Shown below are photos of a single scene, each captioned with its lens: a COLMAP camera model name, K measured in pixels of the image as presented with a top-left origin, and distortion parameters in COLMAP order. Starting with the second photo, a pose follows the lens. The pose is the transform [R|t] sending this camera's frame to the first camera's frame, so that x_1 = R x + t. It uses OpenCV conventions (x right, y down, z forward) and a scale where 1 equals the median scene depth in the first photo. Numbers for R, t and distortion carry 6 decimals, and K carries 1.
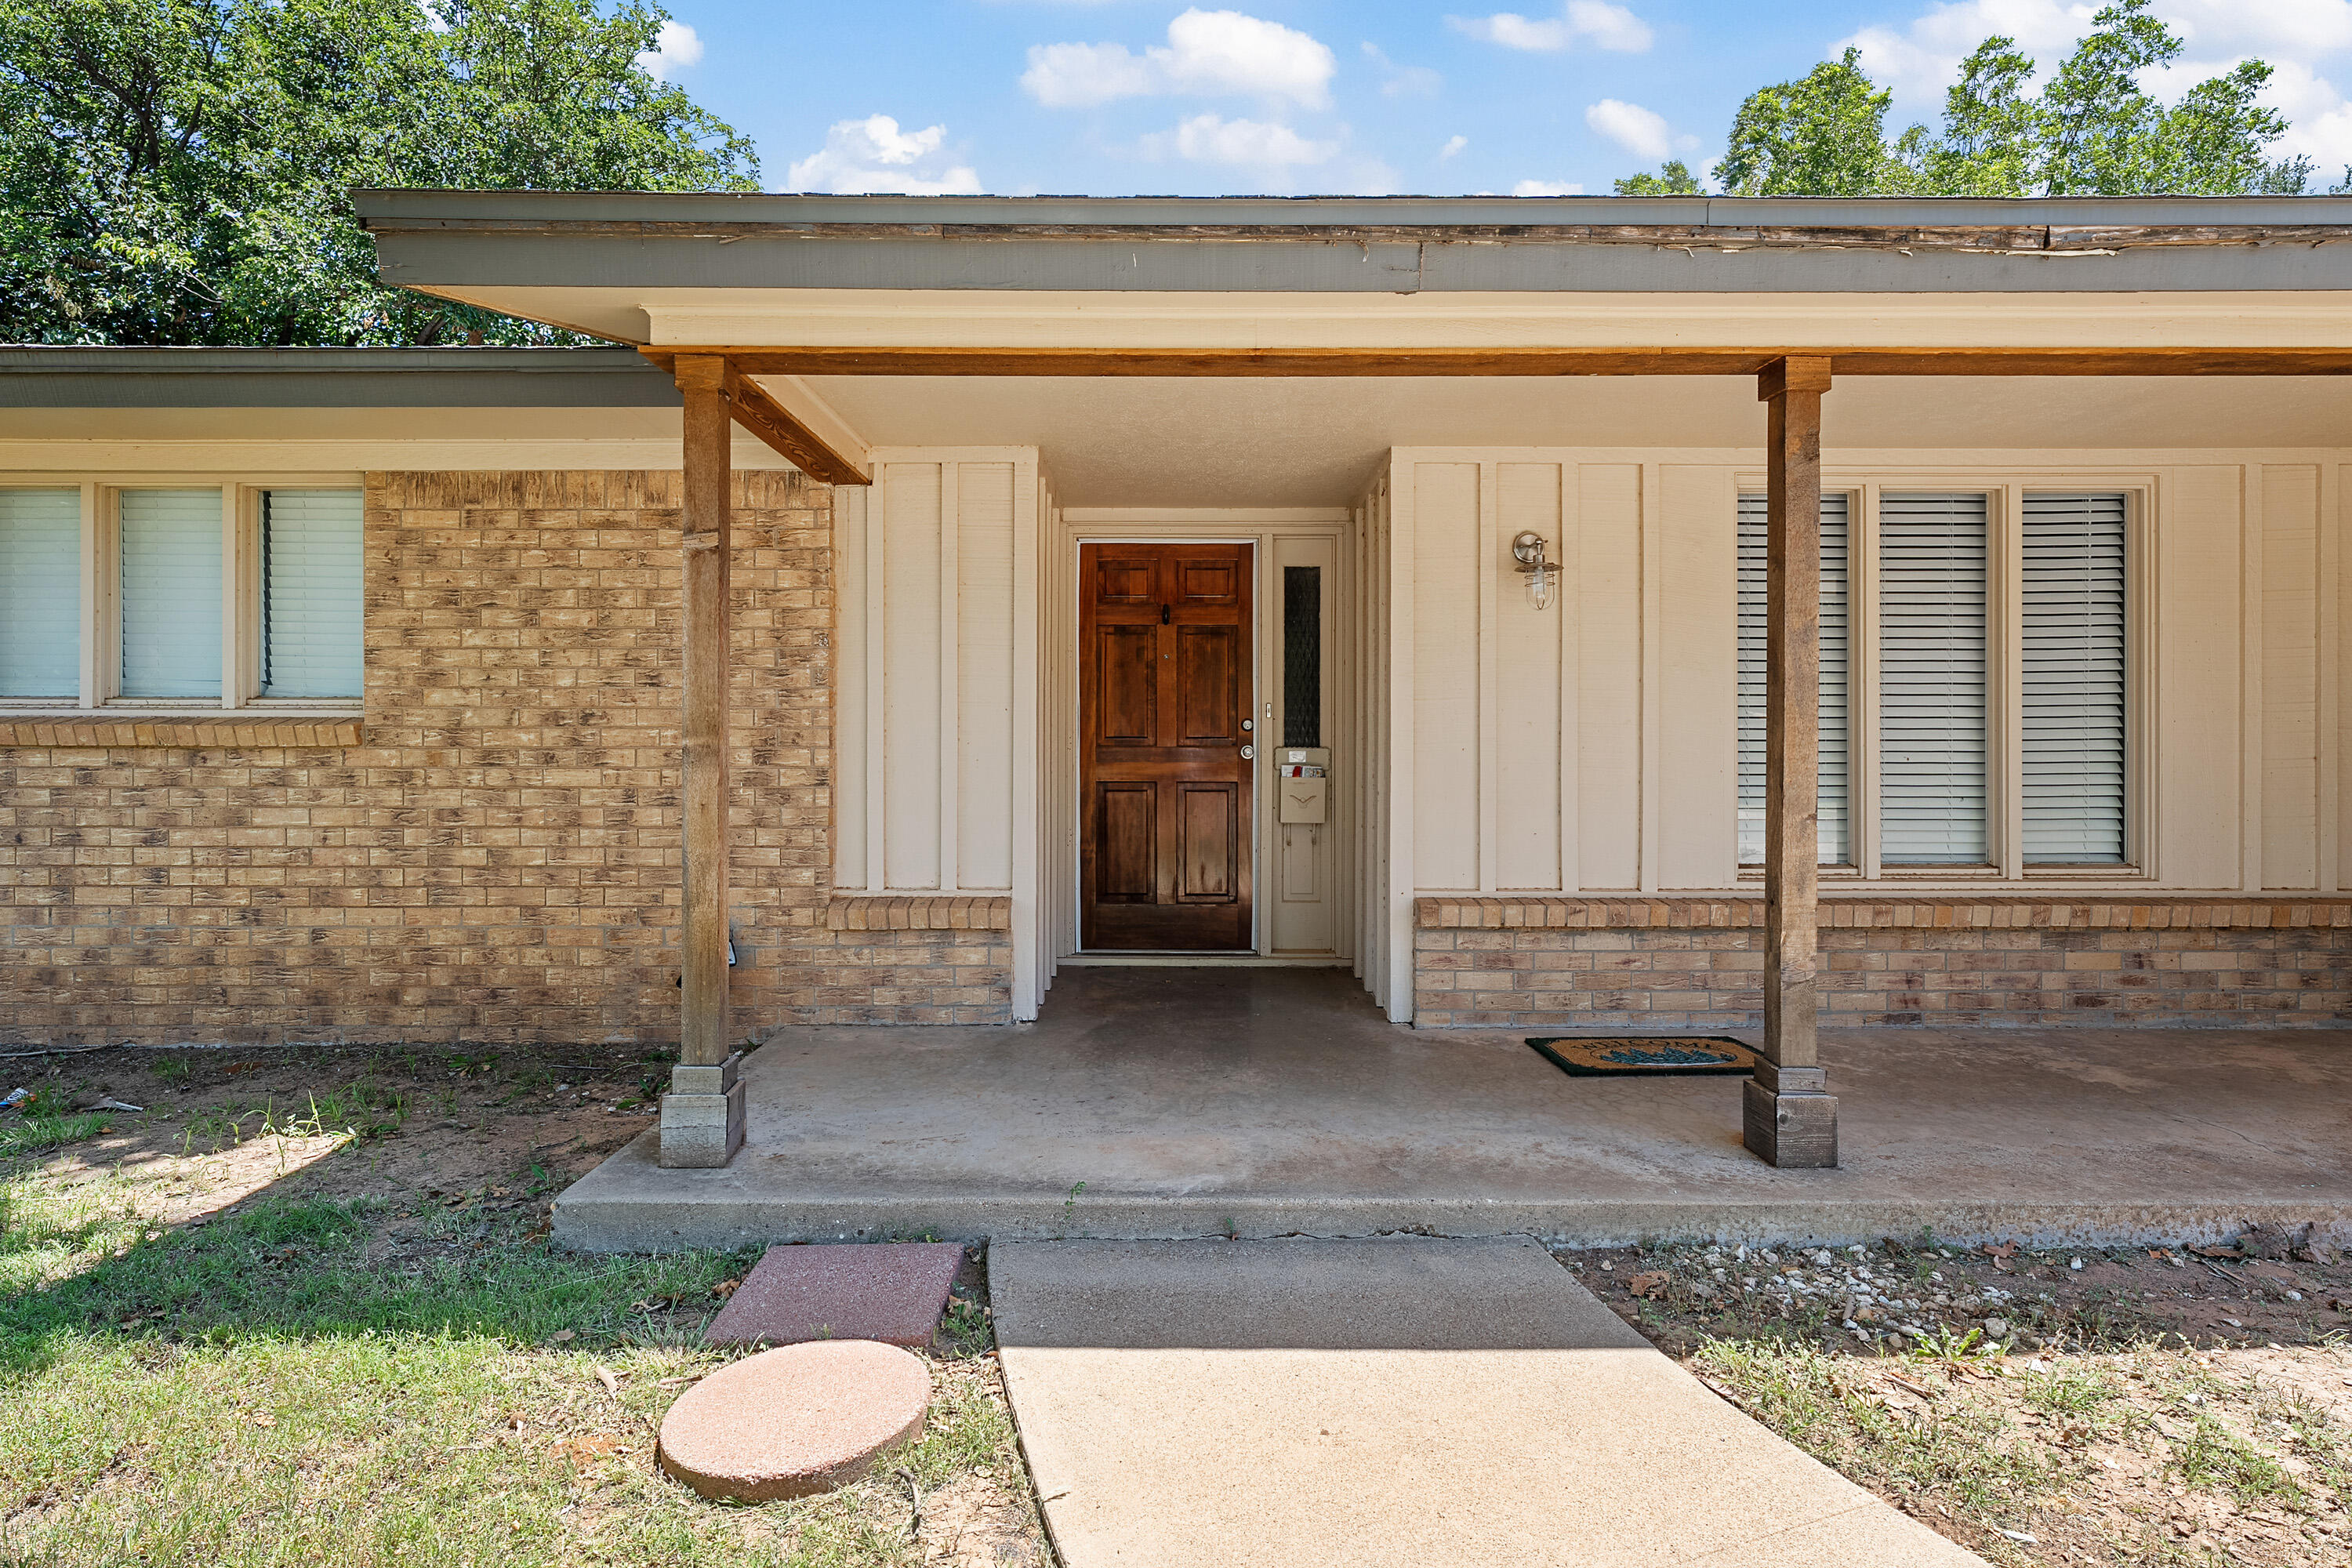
lens RADIAL K [[1170.2, 0, 1184.5], [0, 1170.2, 774.0], [0, 0, 1]] dist [-0.003844, -0.000611]
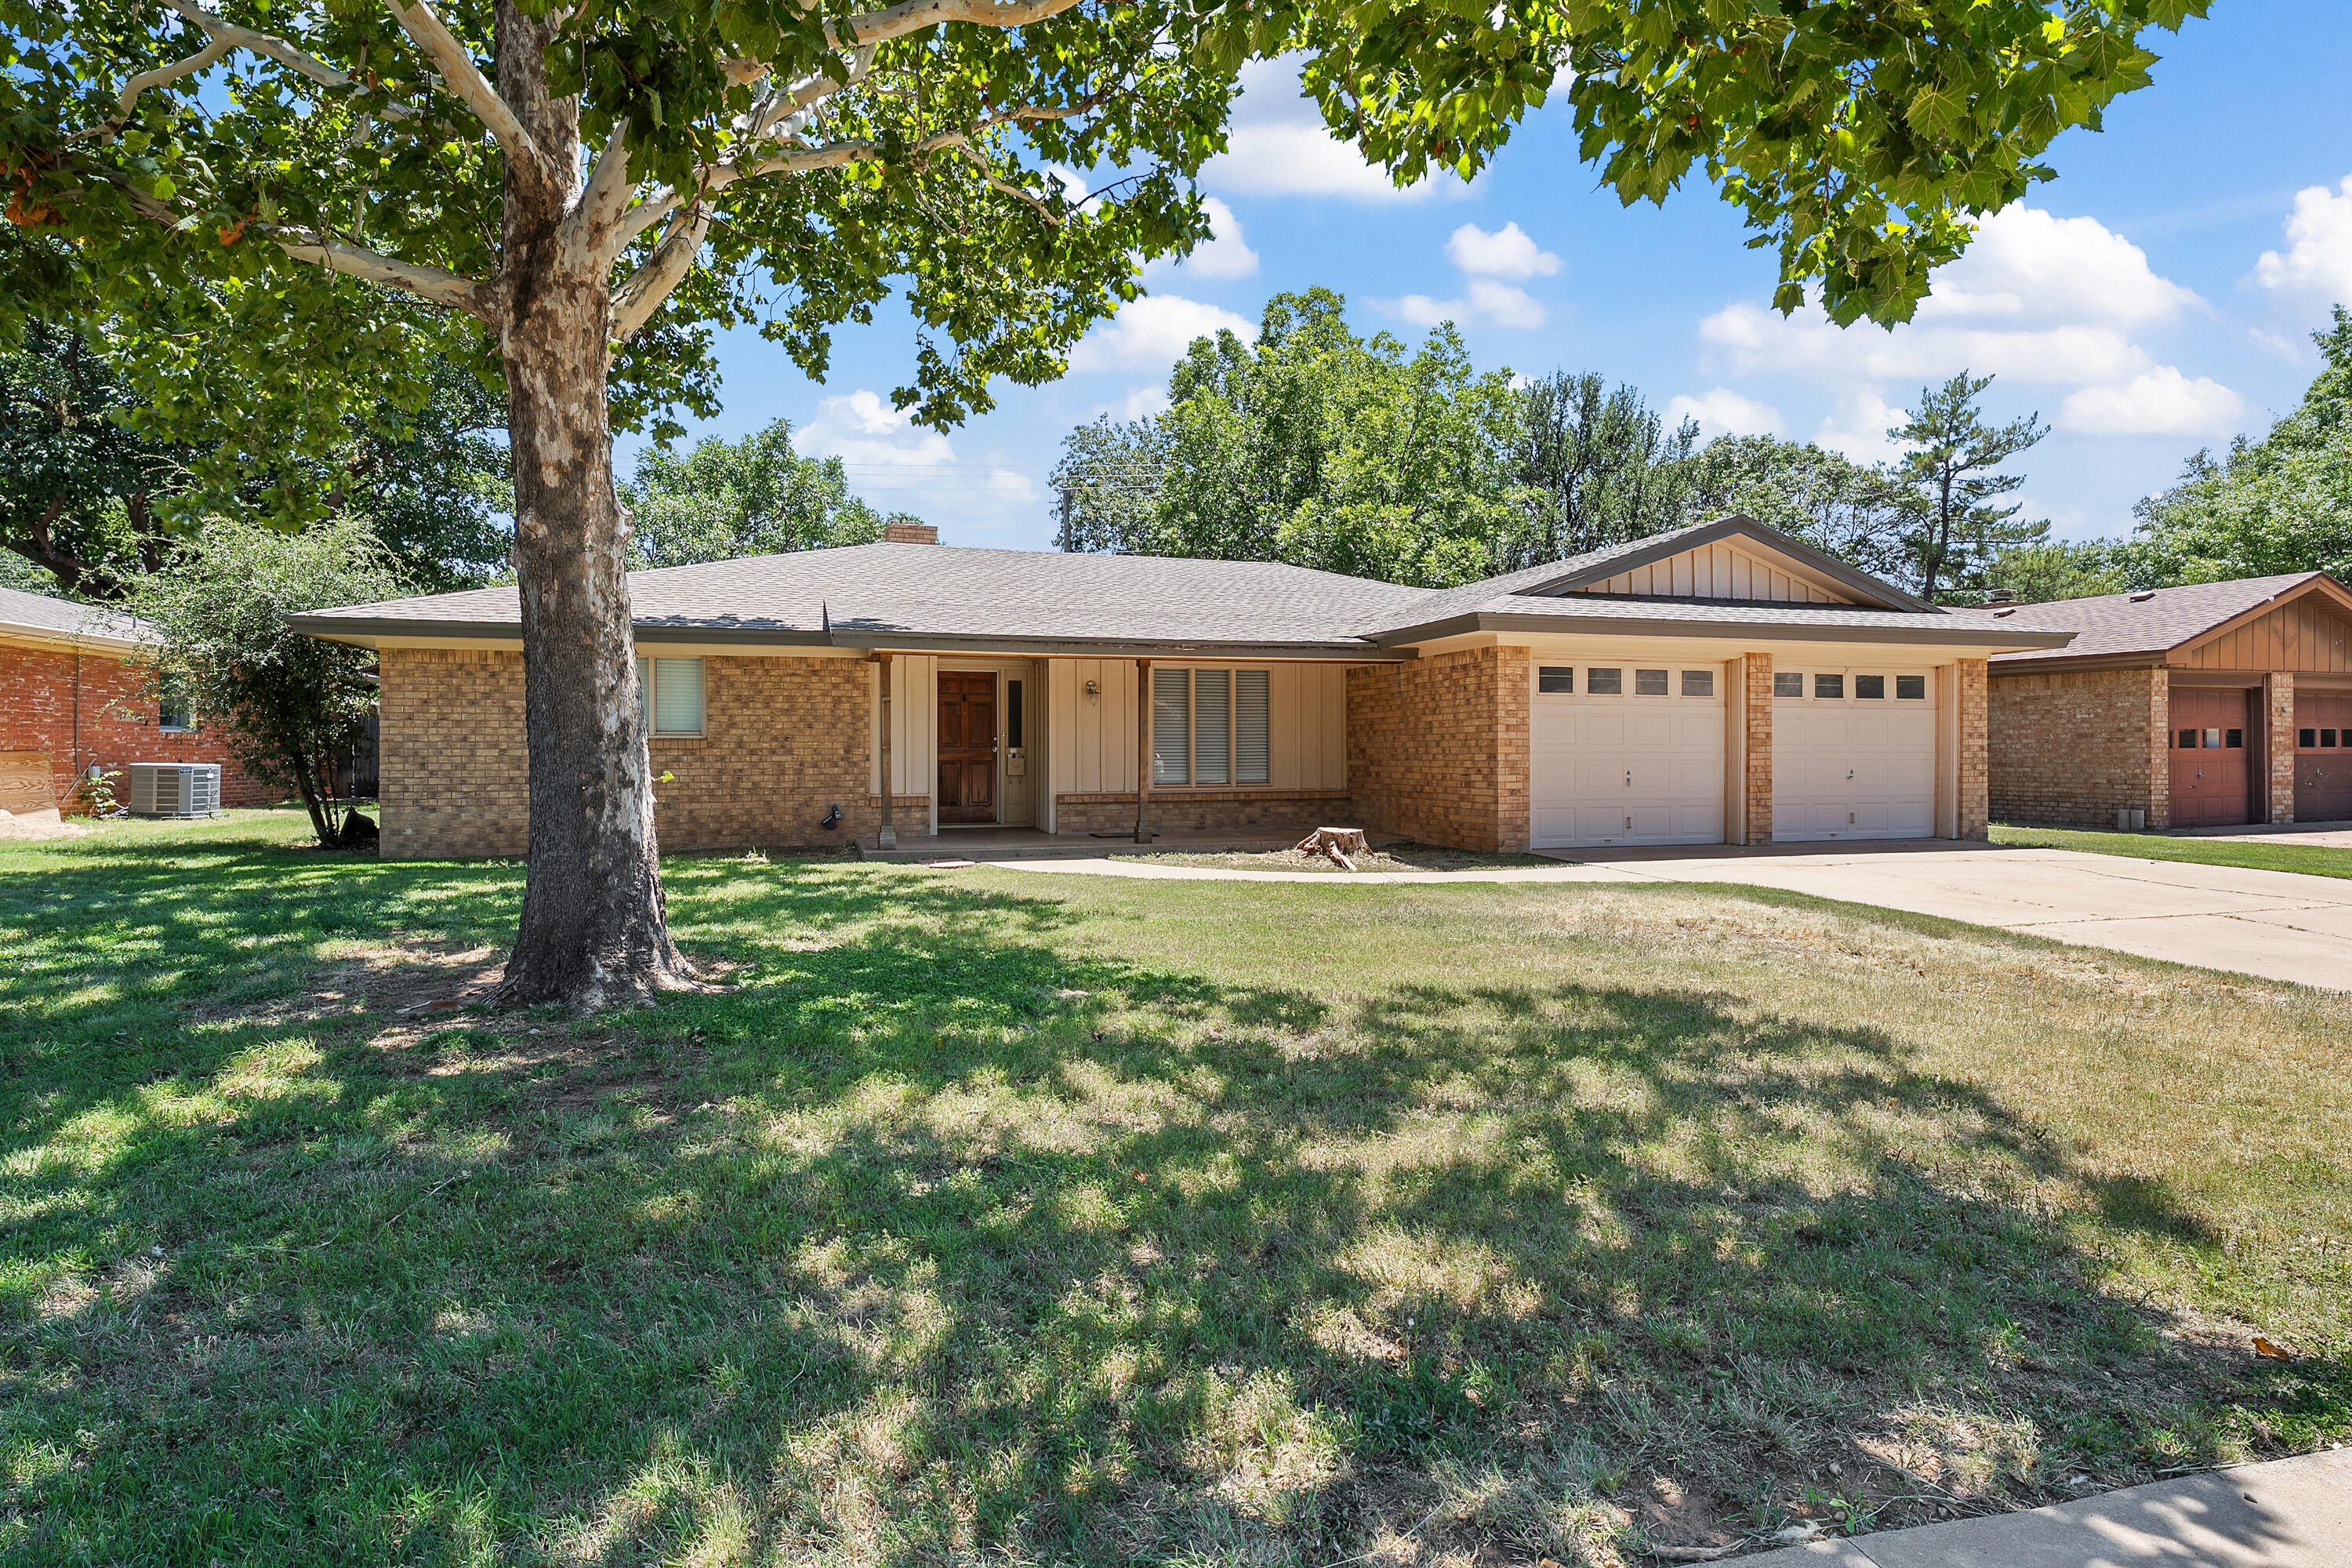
lens RADIAL K [[1170.2, 0, 1179.0], [0, 1170.2, 773.4], [0, 0, 1]] dist [-0.003844, -0.000611]
pose [[0.952965, -0.007685, 0.302983, -0.461313], [0.006896, 0.999969, 0.003673, 0.037843], [-0.303002, -0.001411, 0.952989, -2.185836]]
